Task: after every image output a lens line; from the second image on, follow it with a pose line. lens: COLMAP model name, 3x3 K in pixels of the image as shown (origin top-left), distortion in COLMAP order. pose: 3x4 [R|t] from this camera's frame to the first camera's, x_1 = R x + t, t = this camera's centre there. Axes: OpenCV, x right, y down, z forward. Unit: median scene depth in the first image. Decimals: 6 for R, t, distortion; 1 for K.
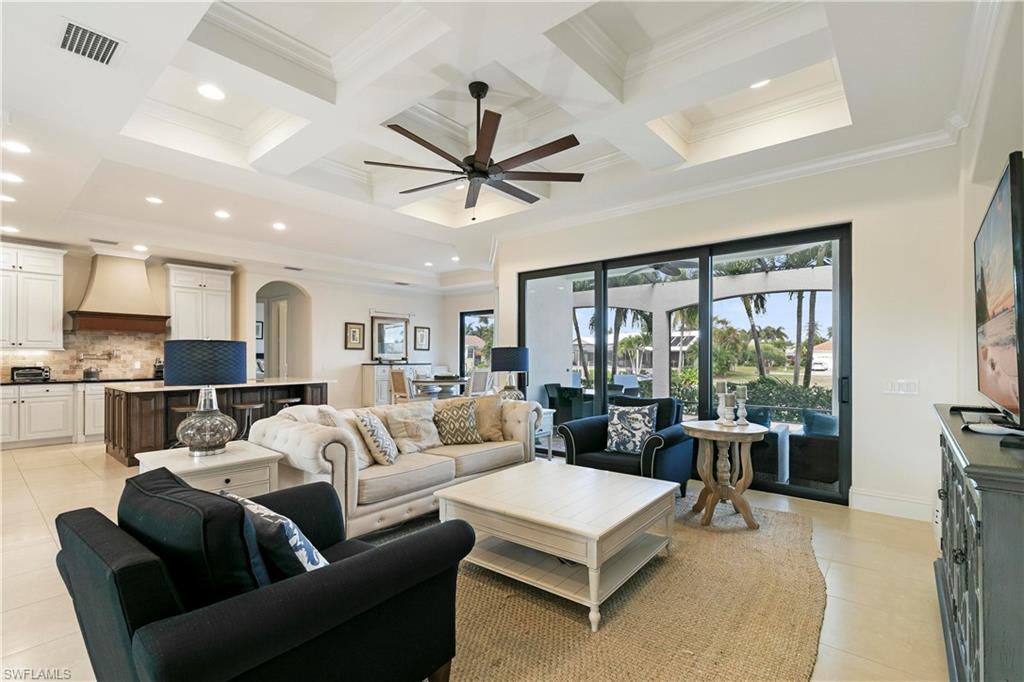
lens RADIAL K [[462.9, 0, 519.6], [0, 462.9, 356.2], [0, 0, 1]] dist [0.001952, -0.000741]
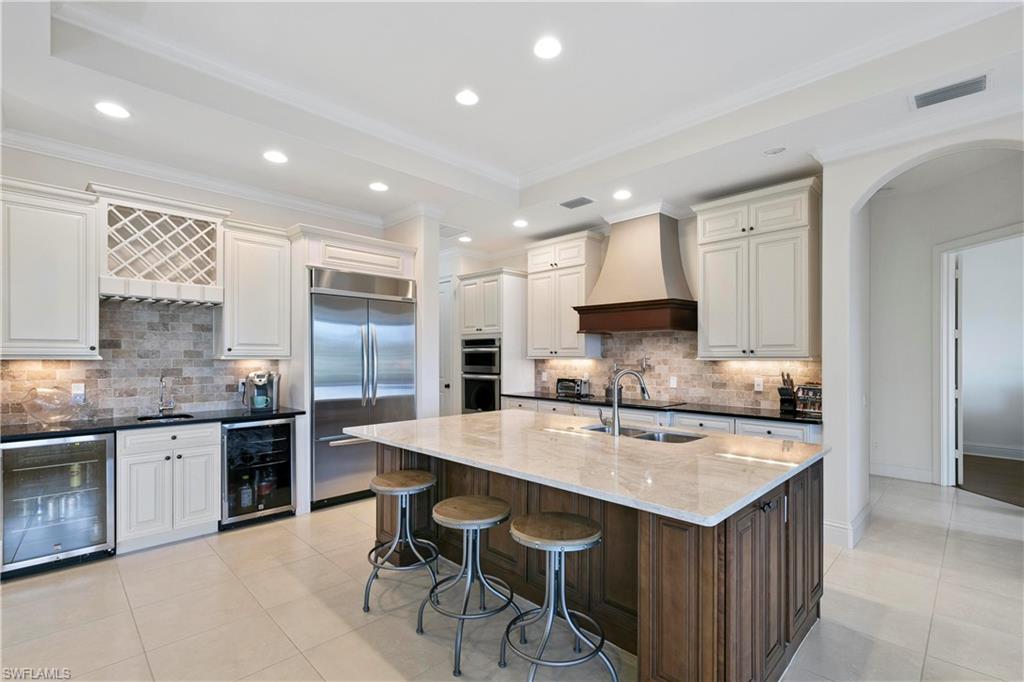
lens RADIAL K [[462.9, 0, 520.3], [0, 462.9, 360.0], [0, 0, 1]] dist [0.001952, -0.000741]
pose [[-0.092816, 0.006727, -0.995661, -0.189584], [-0.000387, 0.999977, 0.006792, -0.016277], [0.995683, 0.001016, -0.092811, 0.913785]]
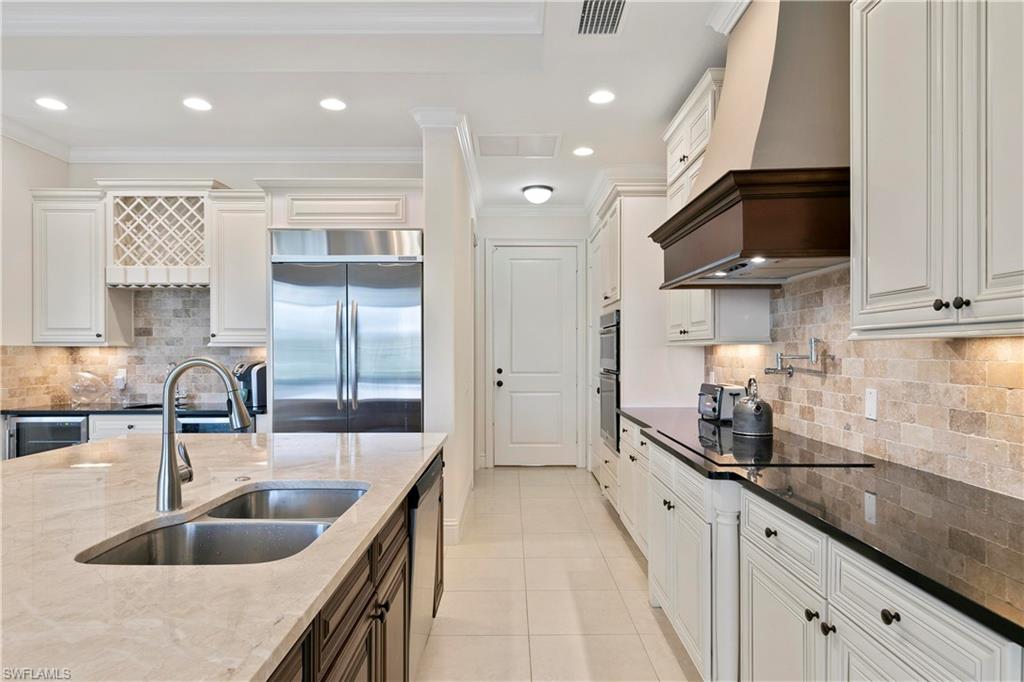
lens RADIAL K [[609.3, 0, 502.6], [0, 609.3, 357.0], [0, 0, 1]] dist [0.006332, 0.002103]
pose [[-0.781400, 0.006739, -0.623994, -0.527688], [0.001639, 0.999960, 0.008748, -0.007309], [0.624029, 0.005813, -0.781380, 1.206946]]
